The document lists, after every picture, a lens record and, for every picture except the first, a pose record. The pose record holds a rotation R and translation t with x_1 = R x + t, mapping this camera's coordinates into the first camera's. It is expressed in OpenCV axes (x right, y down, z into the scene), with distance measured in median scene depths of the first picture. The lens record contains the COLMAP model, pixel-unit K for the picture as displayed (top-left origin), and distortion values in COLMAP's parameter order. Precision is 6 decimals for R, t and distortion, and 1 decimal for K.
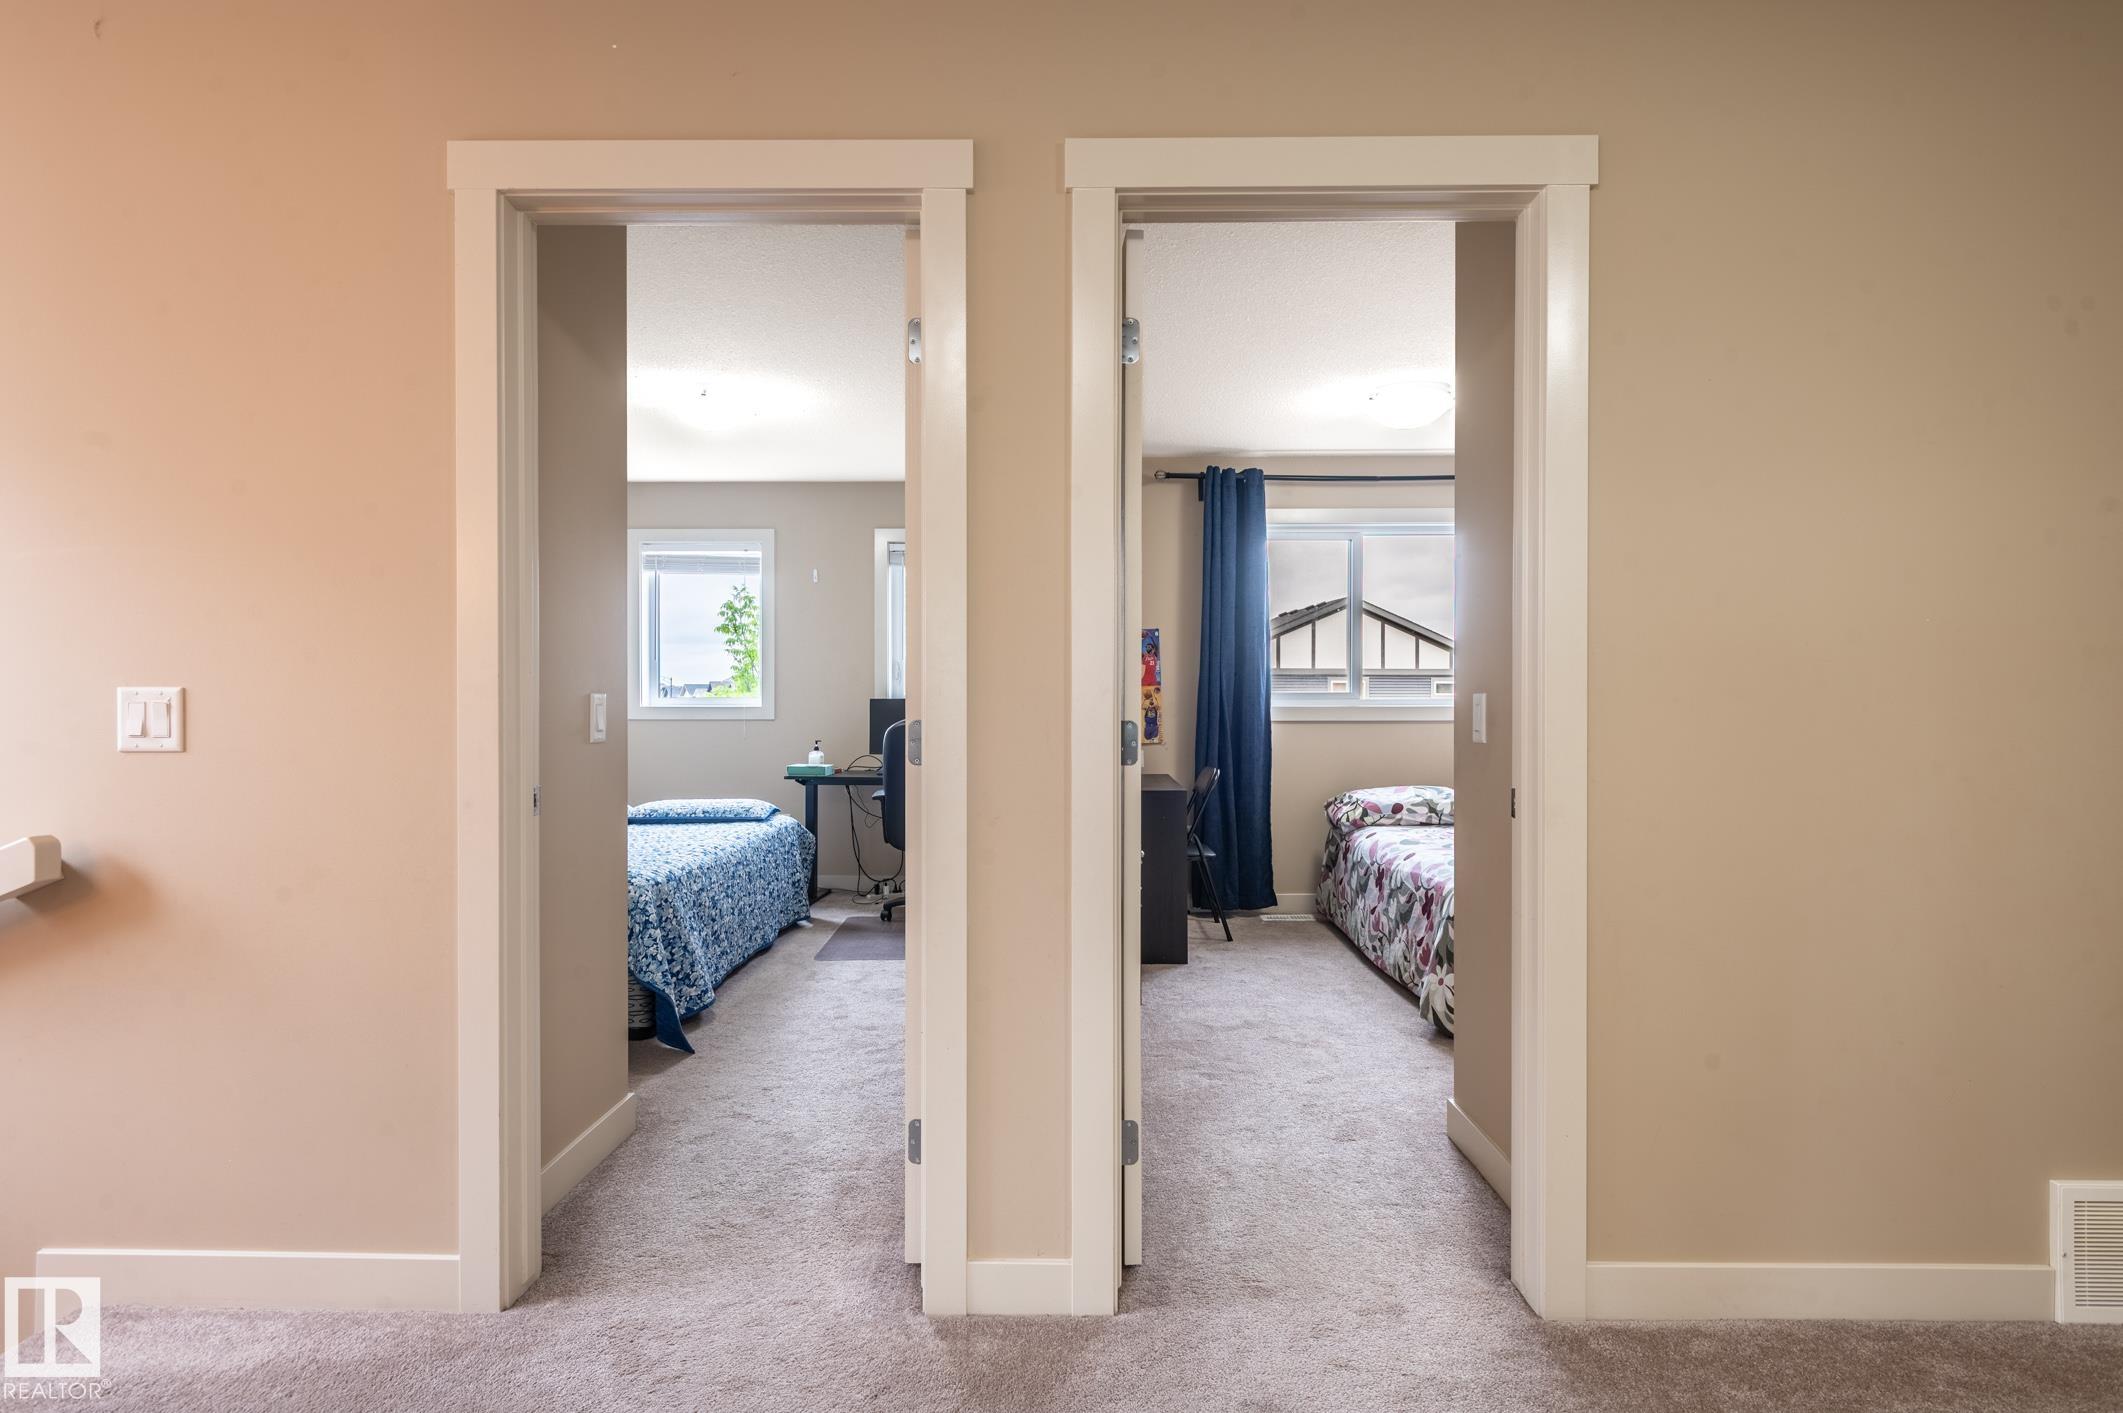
lens RADIAL K [[1085.1, 0, 1068.3], [0, 1085.1, 696.7], [0, 0, 1]] dist [0.004009, -0.001528]
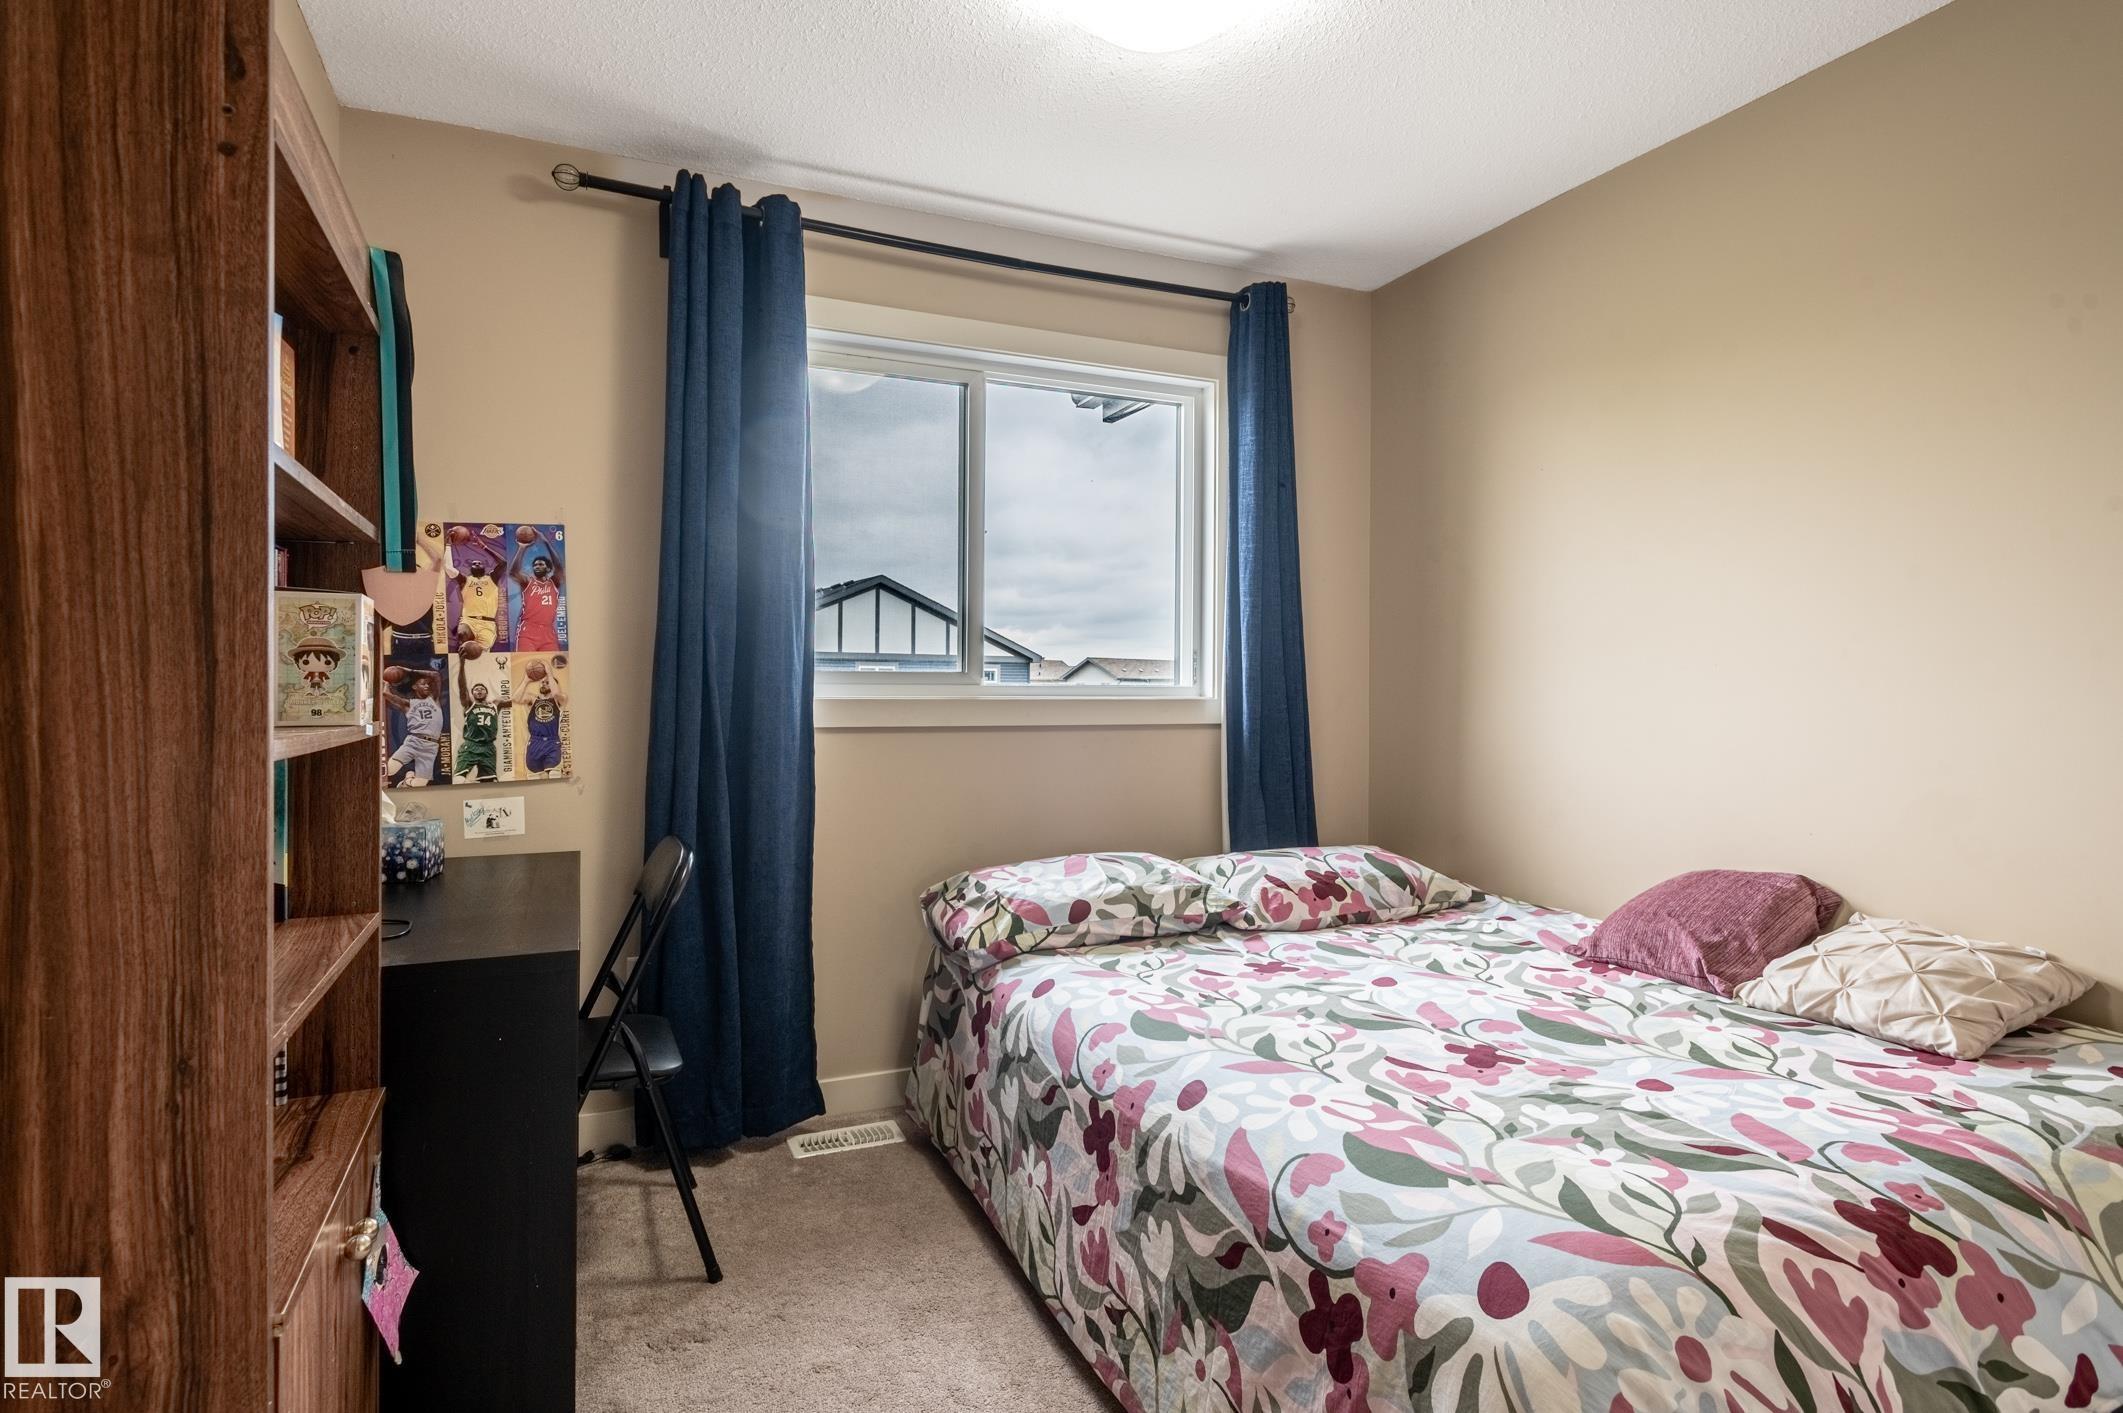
lens RADIAL K [[1085.1, 0, 1068.3], [0, 1085.1, 696.7], [0, 0, 1]] dist [0.004009, -0.001528]
pose [[0.906873, 0.005161, 0.421373, 0.091140], [-0.009879, 0.999911, 0.009015, 0.002675], [-0.421289, -0.012338, 0.906843, 0.547051]]
